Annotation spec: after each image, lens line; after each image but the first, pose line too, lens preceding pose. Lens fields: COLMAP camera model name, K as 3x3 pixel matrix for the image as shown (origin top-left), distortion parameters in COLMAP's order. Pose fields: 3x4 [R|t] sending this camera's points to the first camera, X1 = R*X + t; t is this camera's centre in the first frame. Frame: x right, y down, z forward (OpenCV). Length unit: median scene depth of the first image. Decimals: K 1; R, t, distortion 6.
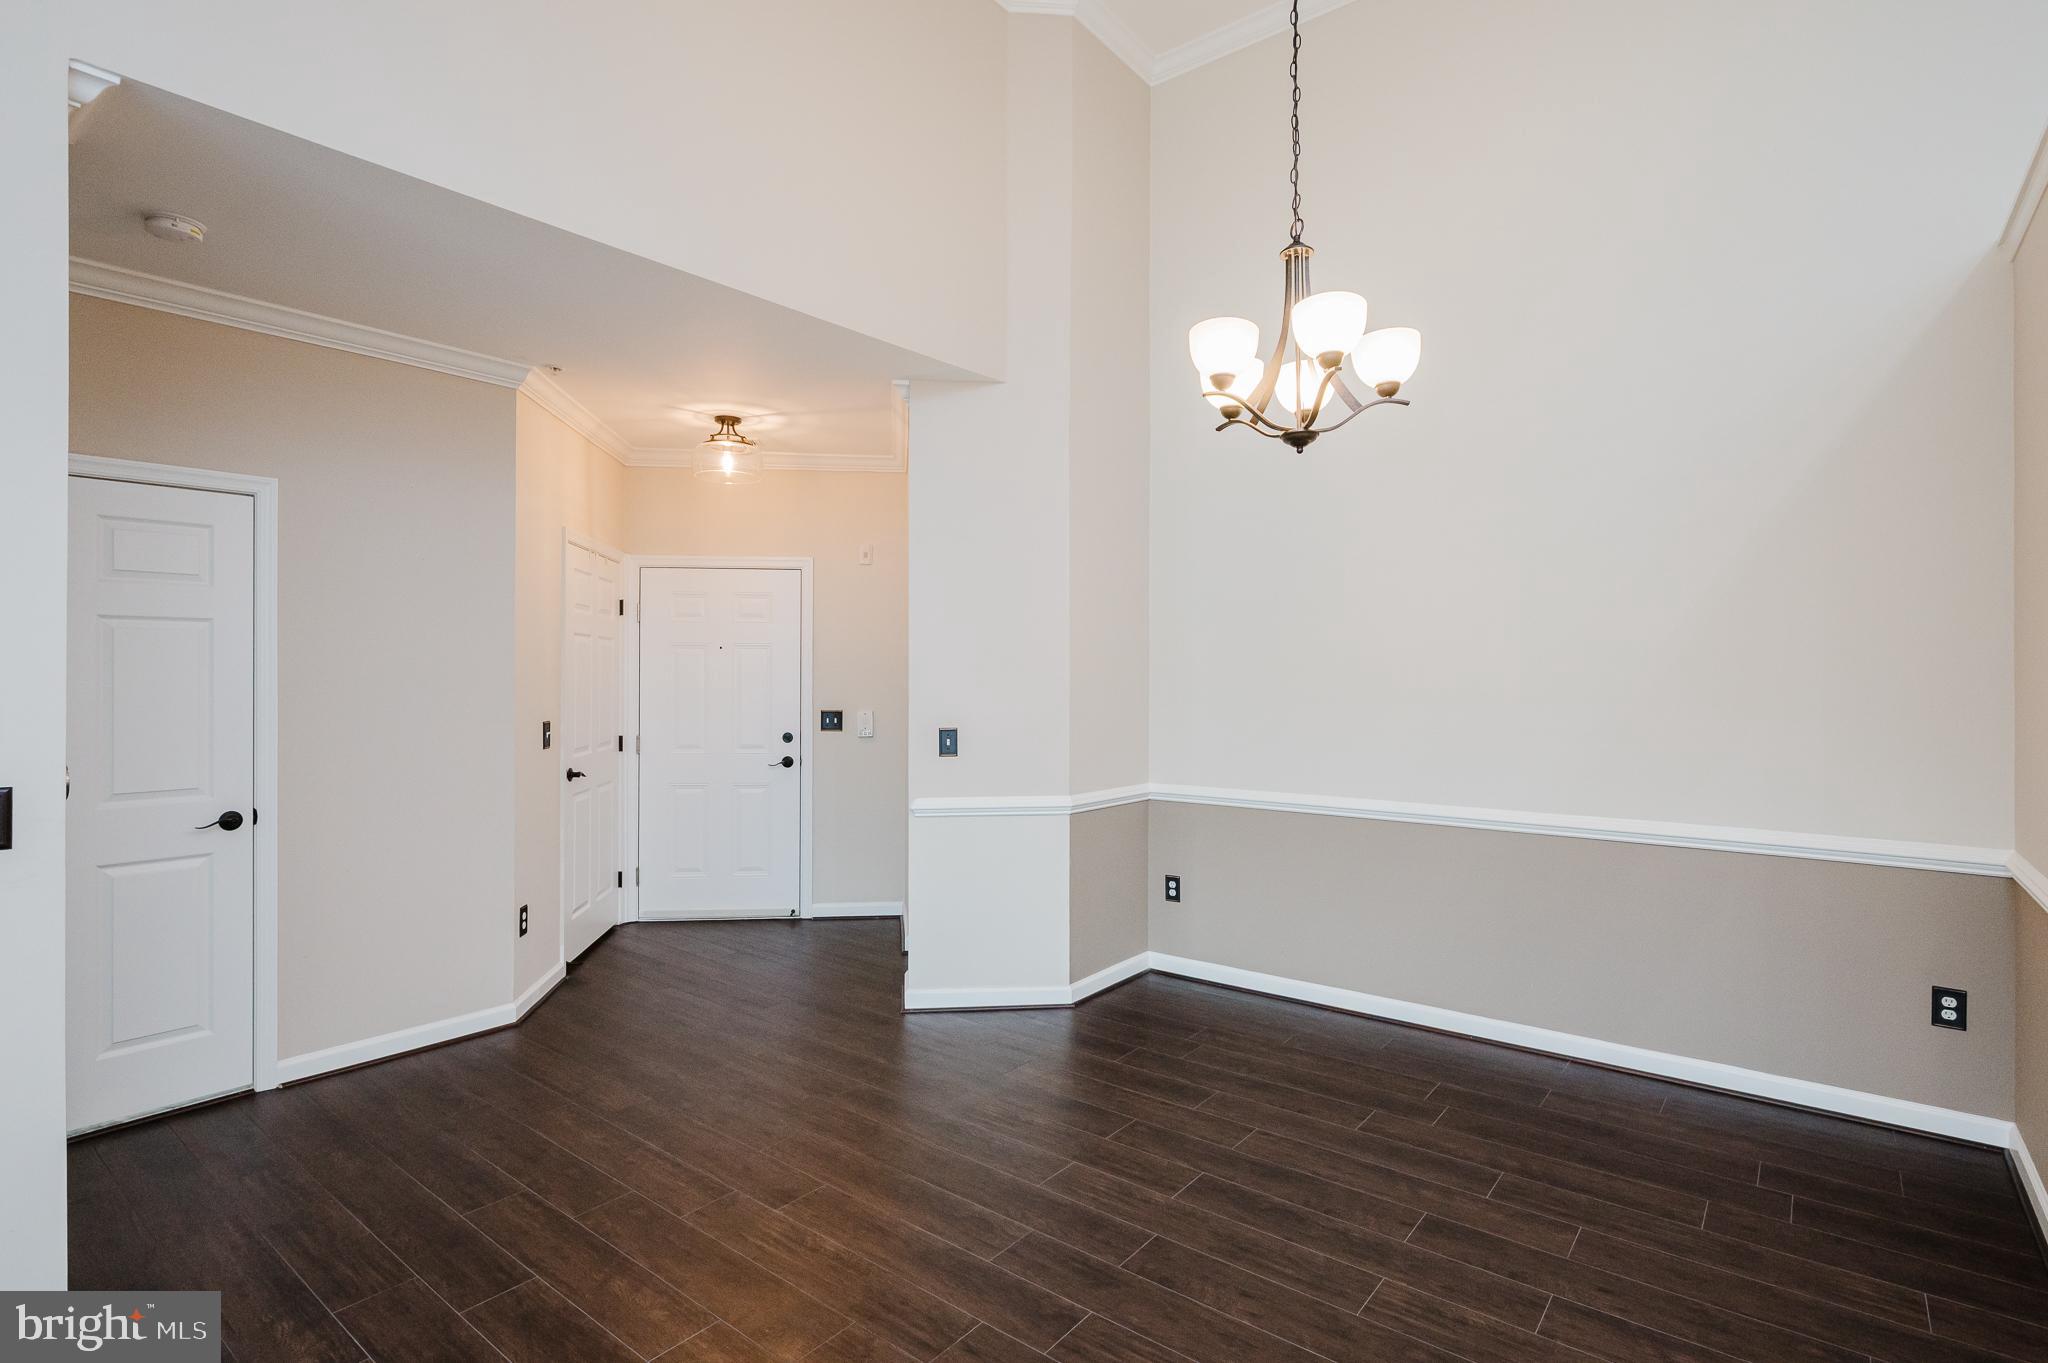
lens RADIAL K [[1003.8, 0, 1004.3], [0, 1003.8, 681.4], [0, 0, 1]] dist [0.000499, -0.000304]
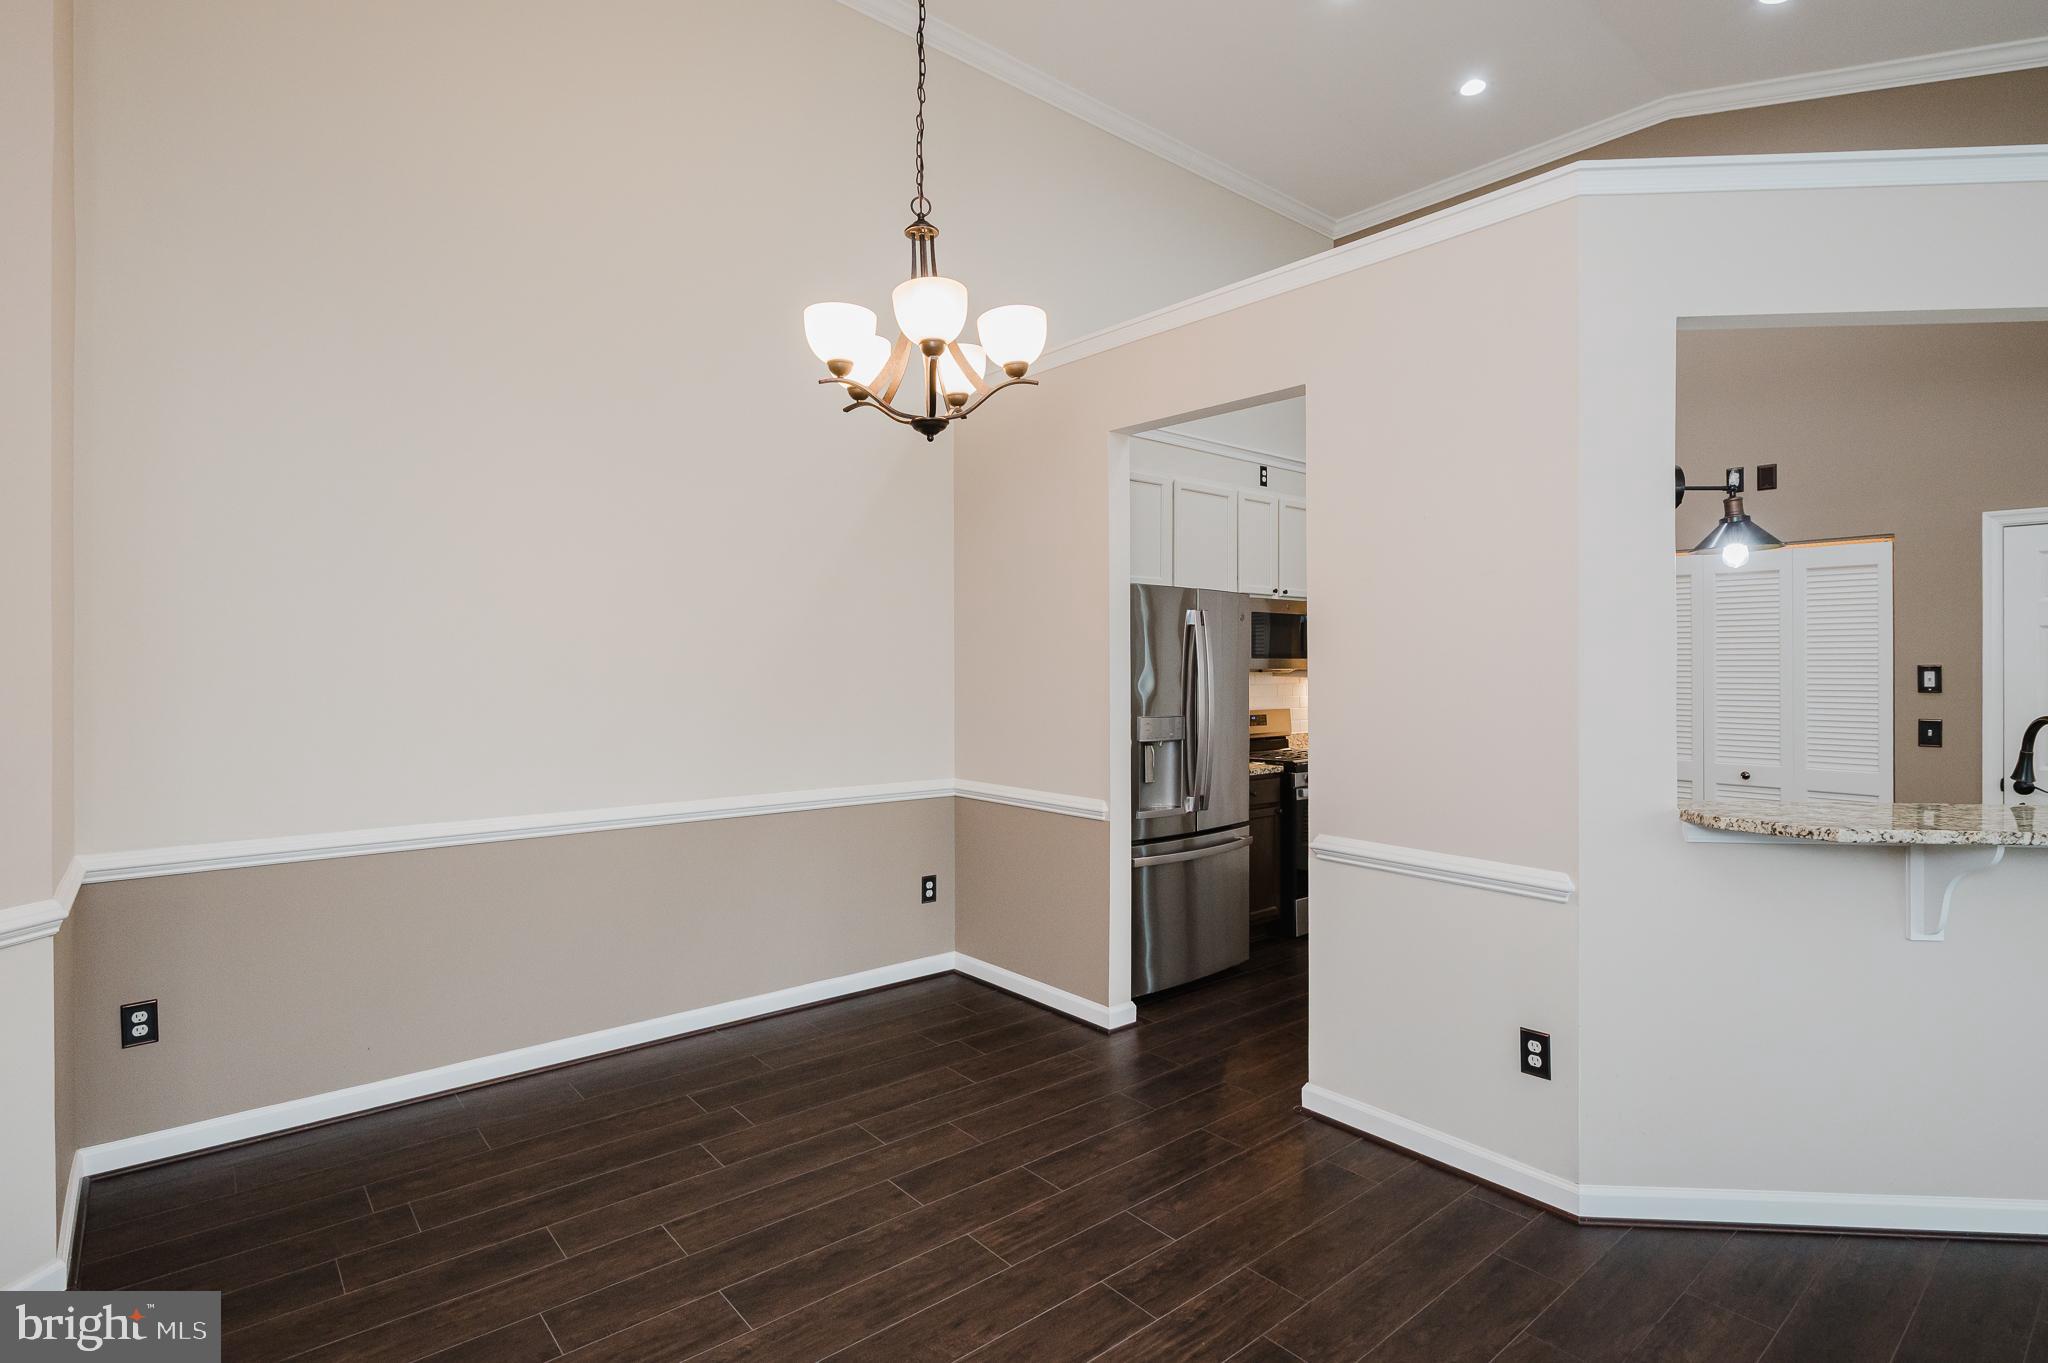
lens RADIAL K [[1025.6, 0, 1040.6], [0, 1025.6, 665.3], [0, 0, 1]] dist [0.001514, 0.000776]
pose [[0.180769, -0.005487, 0.983510, -0.888354], [0.004396, 0.999979, 0.004771, -0.020973], [-0.983516, 0.003461, 0.180789, 0.948770]]
